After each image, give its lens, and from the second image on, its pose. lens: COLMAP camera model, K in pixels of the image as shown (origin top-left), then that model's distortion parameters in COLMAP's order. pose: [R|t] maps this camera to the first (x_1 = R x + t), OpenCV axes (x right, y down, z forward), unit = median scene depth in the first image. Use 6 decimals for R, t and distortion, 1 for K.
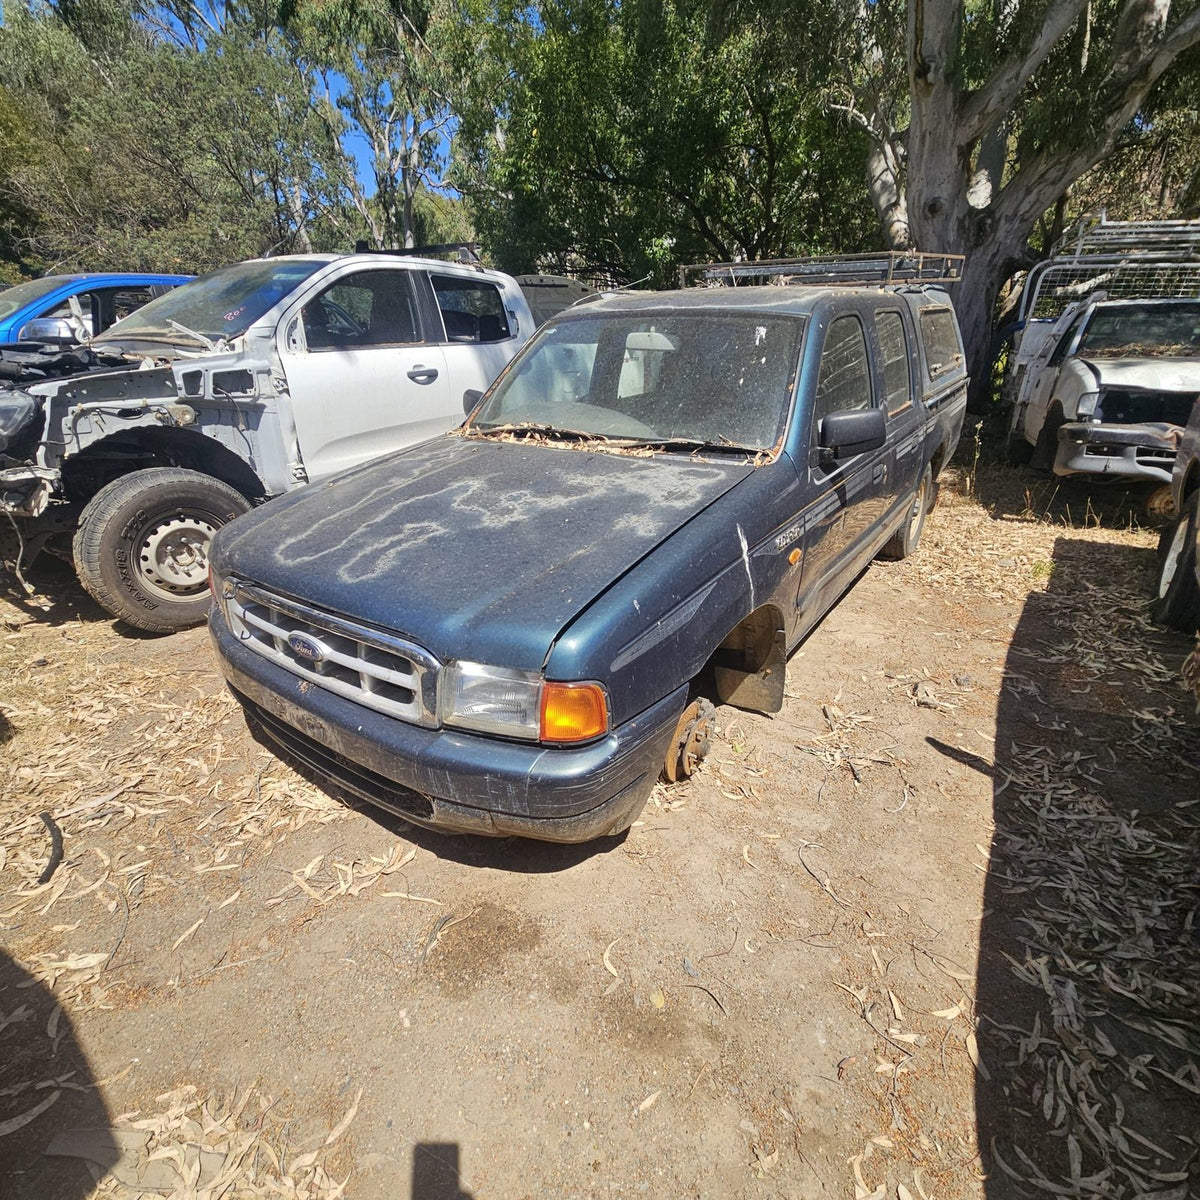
lens RADIAL K [[665.7, 0, 597.6], [0, 665.7, 607.2], [0, 0, 1]] dist [0.000057, 0.001917]
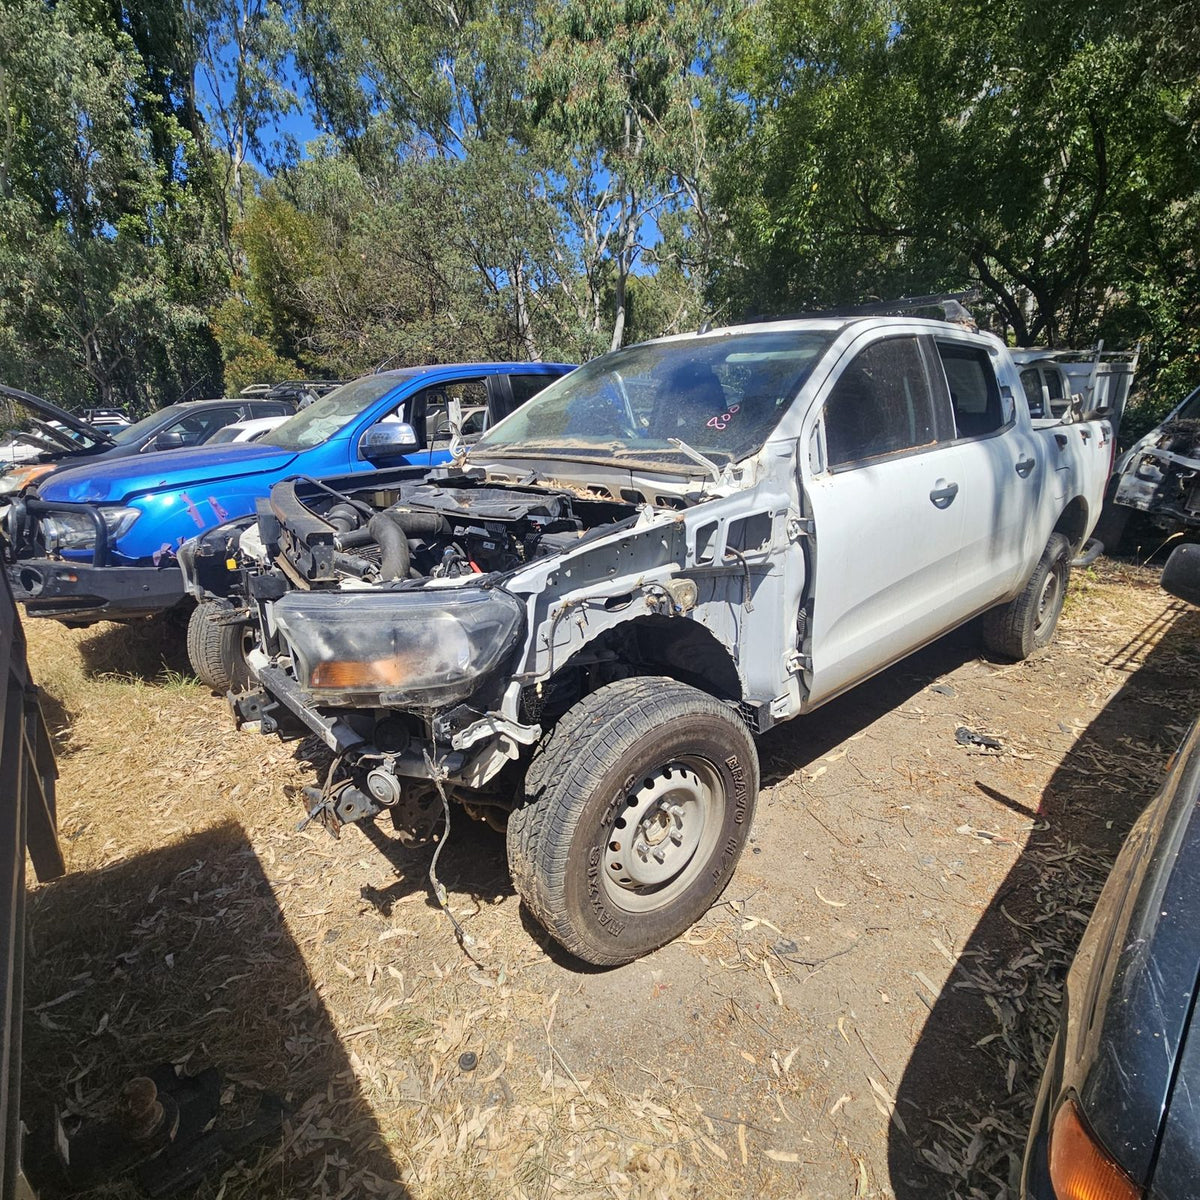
lens RADIAL K [[665.7, 0, 597.6], [0, 665.7, 607.2], [0, 0, 1]] dist [0.000057, 0.001917]
pose [[0.969795, 0.033451, -0.241616, -0.491729], [-0.053835, 0.995478, -0.078265, -0.203220], [0.237906, 0.088908, 0.967211, 0.371603]]
